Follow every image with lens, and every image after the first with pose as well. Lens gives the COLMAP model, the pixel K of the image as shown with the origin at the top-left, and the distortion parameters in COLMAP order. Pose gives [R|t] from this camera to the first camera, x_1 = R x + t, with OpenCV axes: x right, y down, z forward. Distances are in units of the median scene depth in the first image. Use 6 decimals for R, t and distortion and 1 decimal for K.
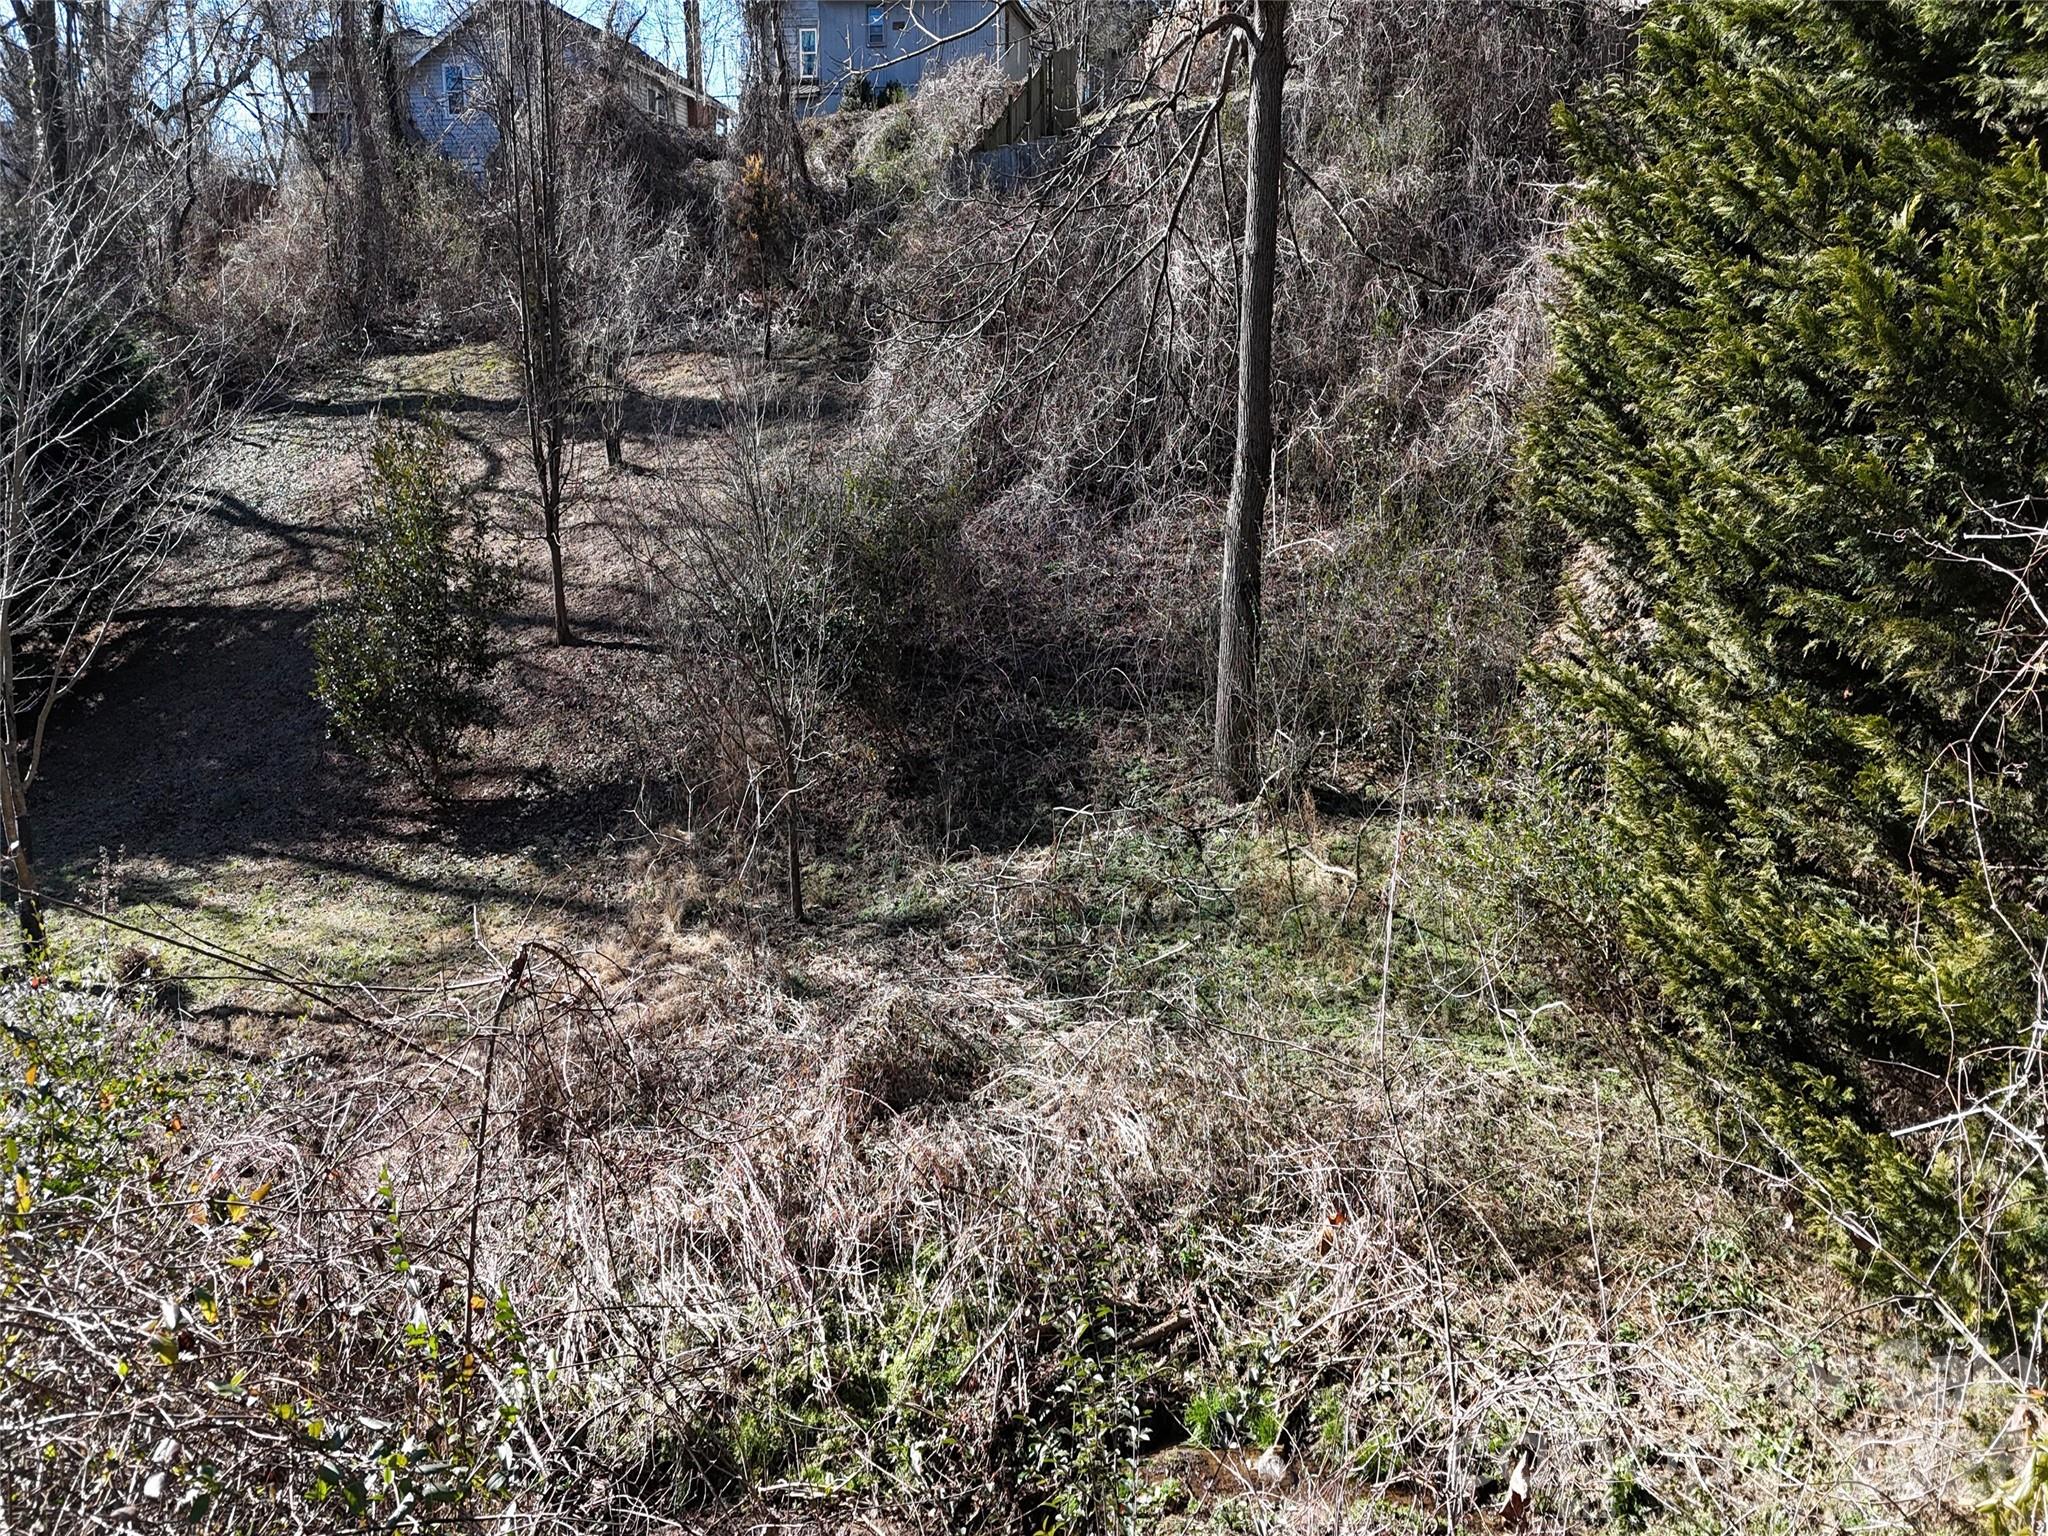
lens RADIAL K [[1694.5, 0, 1026.9], [0, 1694.5, 714.7], [0, 0, 1]] dist [0.065366, -0.052452]
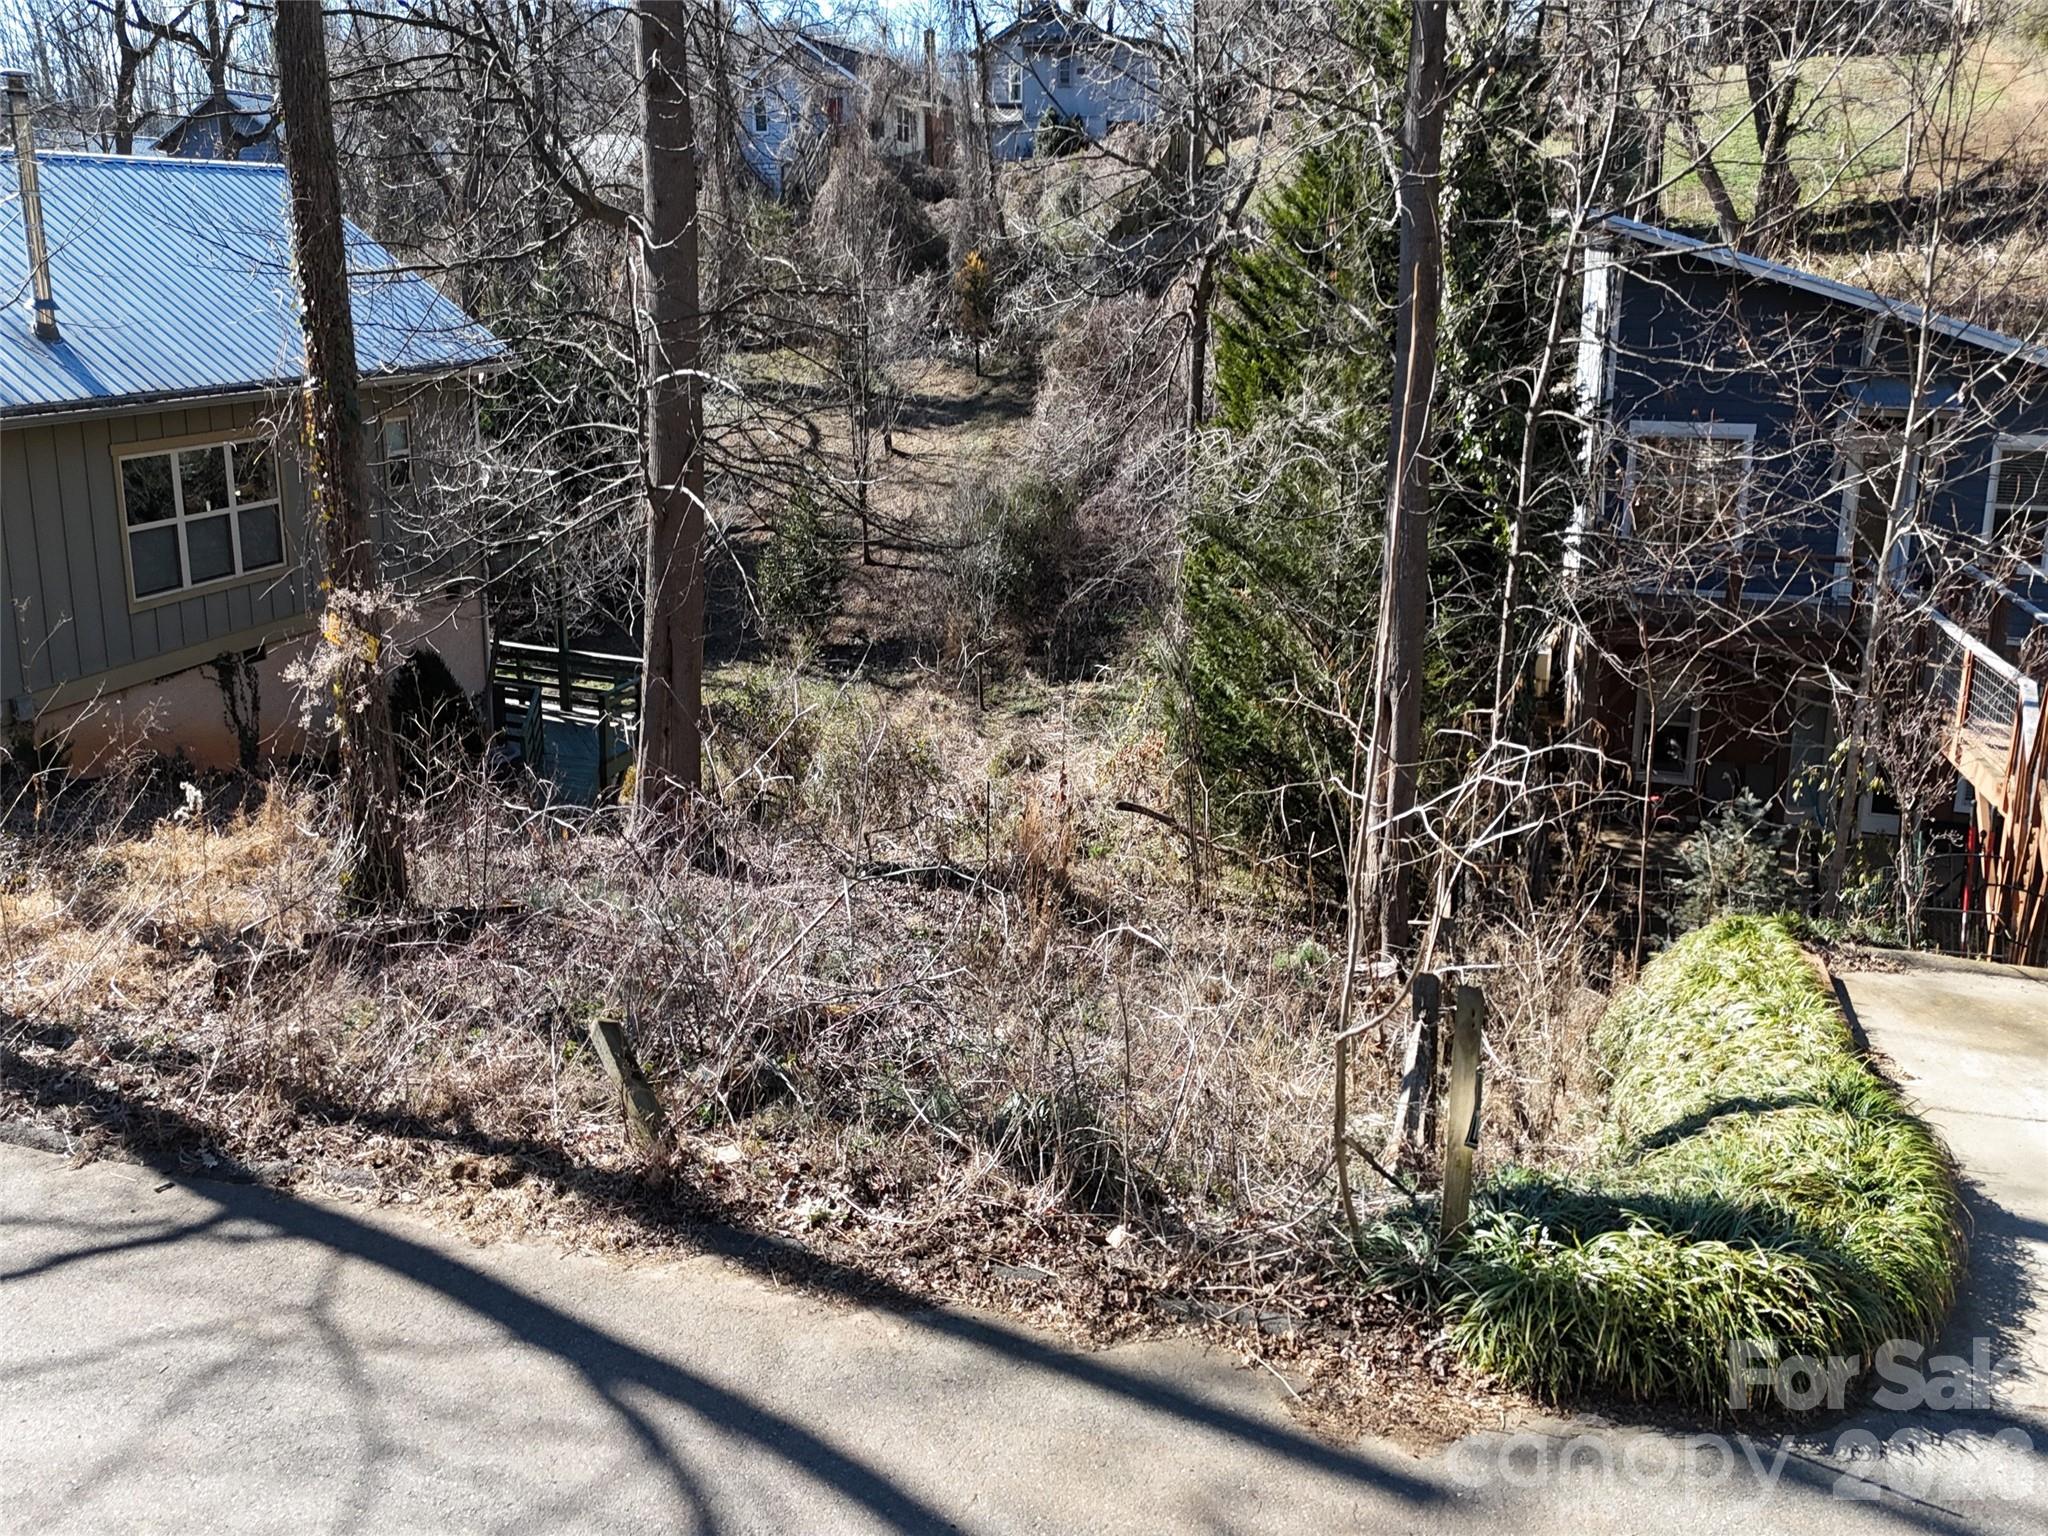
lens RADIAL K [[1694.5, 0, 1026.9], [0, 1694.5, 714.7], [0, 0, 1]] dist [0.065366, -0.052452]
pose [[0.992907, 0.067258, -0.098045, 0.092372], [-0.056947, 0.992902, 0.104419, -0.066468], [0.104372, -0.098095, 0.989689, -0.760374]]
